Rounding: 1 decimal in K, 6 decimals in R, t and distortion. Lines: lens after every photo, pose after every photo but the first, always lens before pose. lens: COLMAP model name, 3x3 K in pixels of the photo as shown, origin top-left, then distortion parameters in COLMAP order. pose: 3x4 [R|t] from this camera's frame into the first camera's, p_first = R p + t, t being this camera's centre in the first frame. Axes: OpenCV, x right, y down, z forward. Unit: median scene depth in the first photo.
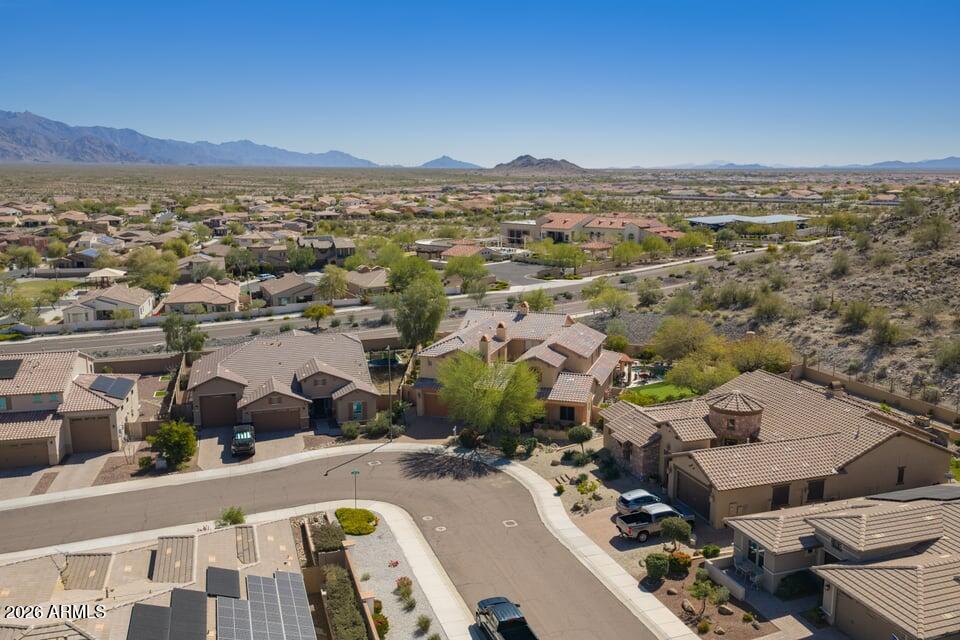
lens RADIAL K [[797.0, 0, 480.0], [0, 797.0, 320.0], [0, 0, 1]] dist [0.007425, -0.004129]
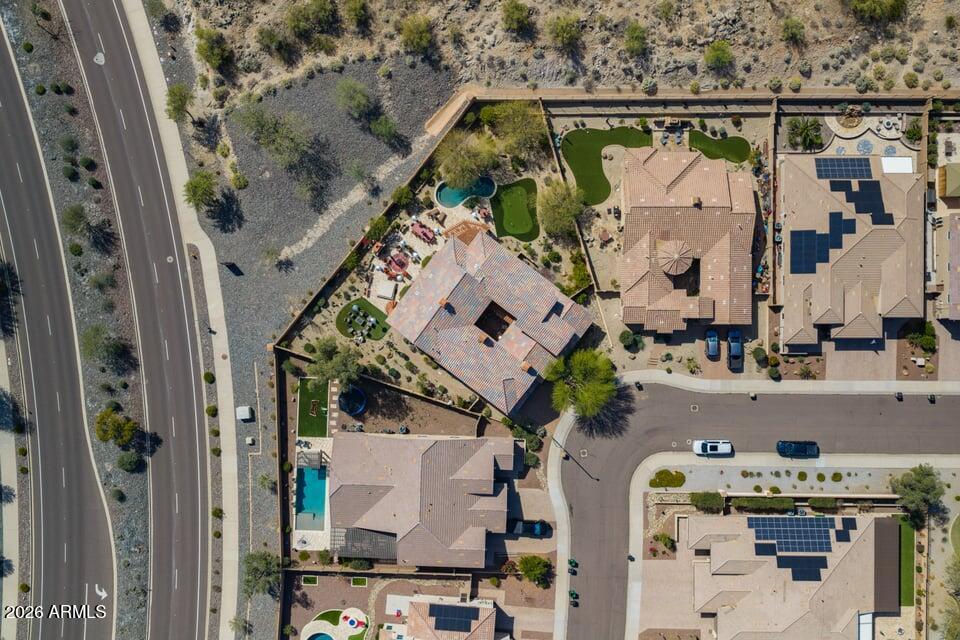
lens RADIAL K [[808.5, 0, 484.2], [0, 808.5, 319.6], [0, 0, 1]] dist [0.009698, -0.020166]
pose [[0.314049, -0.949385, -0.006406, 0.074368], [0.191613, 0.056773, 0.979827, -1.476641], [-0.929870, -0.308941, 0.199744, 0.906205]]
